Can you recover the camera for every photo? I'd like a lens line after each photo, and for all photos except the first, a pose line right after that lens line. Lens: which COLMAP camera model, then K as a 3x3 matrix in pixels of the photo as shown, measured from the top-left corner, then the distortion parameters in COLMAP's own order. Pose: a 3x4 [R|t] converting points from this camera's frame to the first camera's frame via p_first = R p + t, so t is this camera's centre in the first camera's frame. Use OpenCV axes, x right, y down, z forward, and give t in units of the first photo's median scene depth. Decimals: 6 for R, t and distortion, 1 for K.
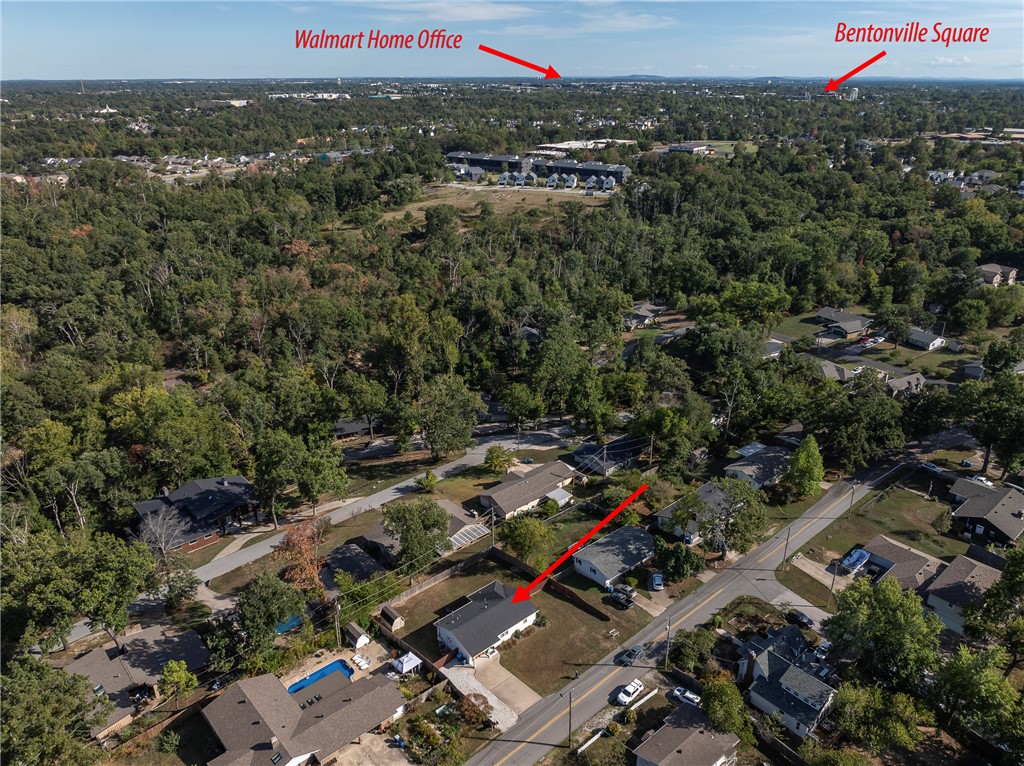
lens RADIAL K [[732.6, 0, 525.8], [0, 732.6, 388.7], [0, 0, 1]] dist [-0.028295, 0.011218]
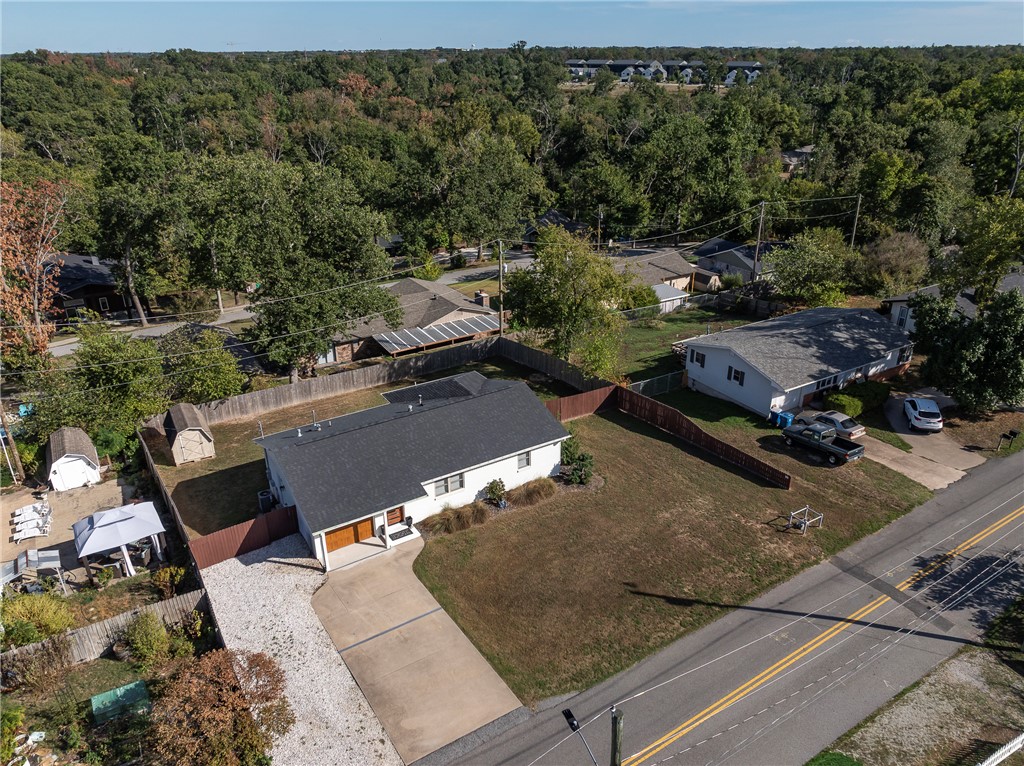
lens RADIAL K [[732.6, 0, 525.8], [0, 732.6, 388.7], [0, 0, 1]] dist [-0.028295, 0.011218]
pose [[0.985523, 0.069926, -0.154453, 0.043615], [-0.065290, 0.997256, 0.034891, 0.246460], [0.156469, -0.024302, 0.987384, 0.606109]]
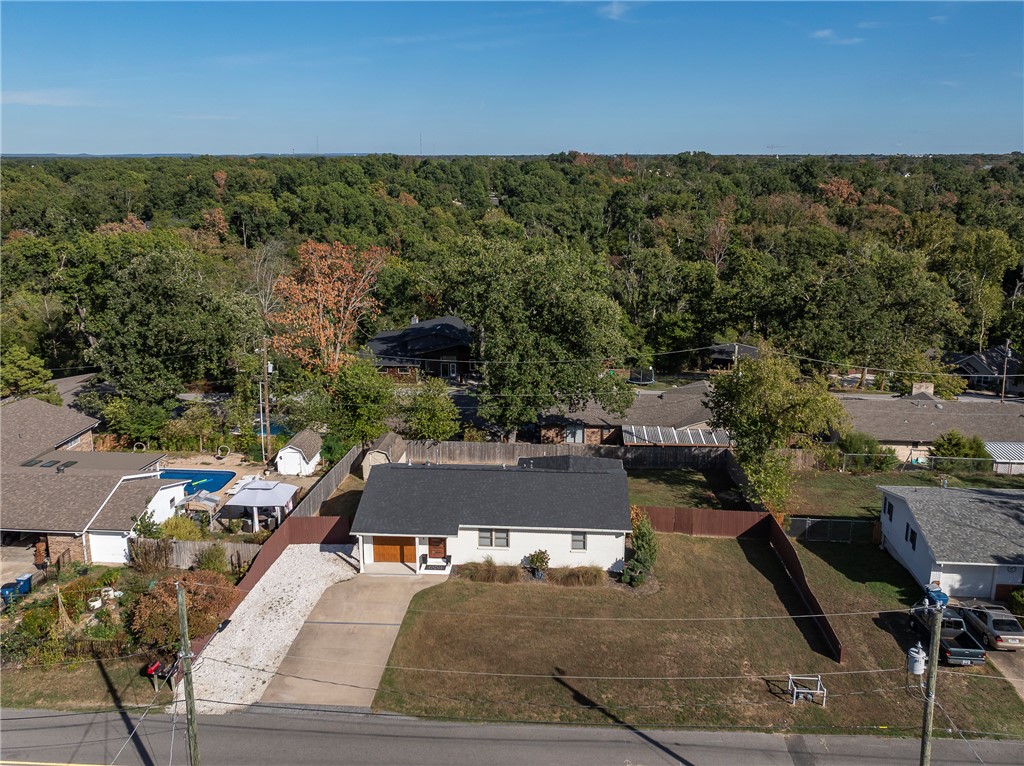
lens RADIAL K [[838.6, 0, 512.0], [0, 838.6, 383.0], [0, 0, 1]] dist [-0.027086, 0.004456]
pose [[0.684231, 0.190362, -0.703982, 0.204536], [-0.286217, 0.957974, -0.019143, 0.239040], [0.670752, 0.214590, 0.709960, 0.630093]]
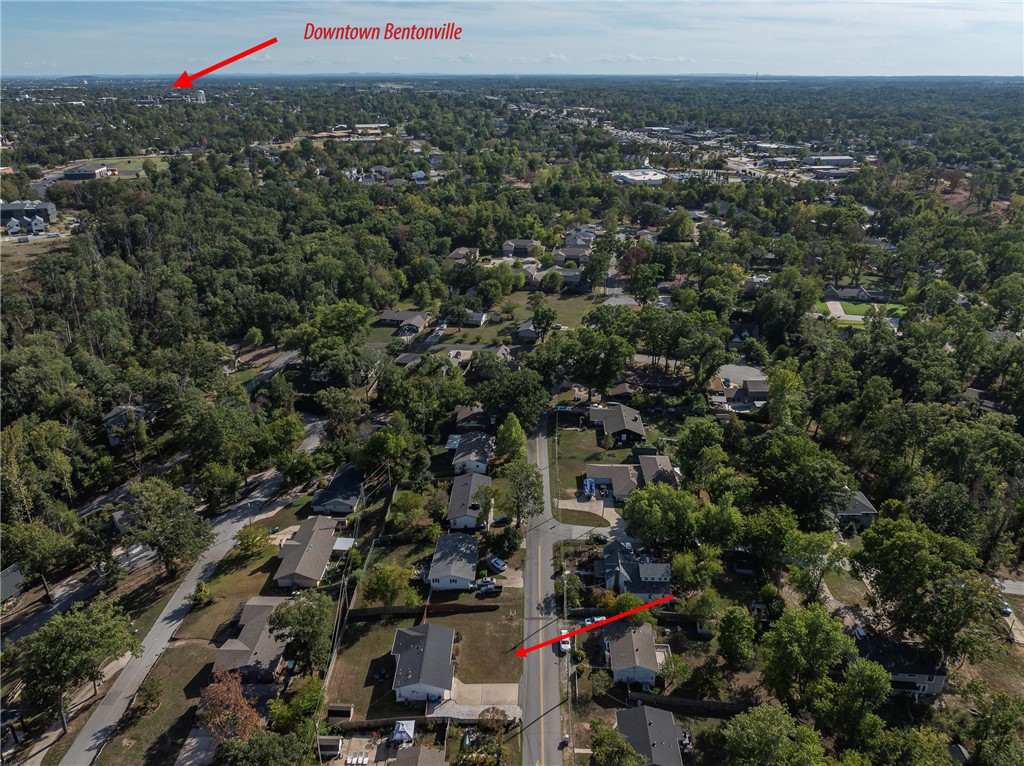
lens RADIAL K [[732.6, 0, 525.8], [0, 732.6, 388.7], [0, 0, 1]] dist [-0.028295, 0.011218]
pose [[0.684321, -0.288358, 0.669742, -0.503273], [0.285929, 0.951042, 0.117319, -0.137760], [-0.670783, 0.111215, 0.733268, 0.048133]]
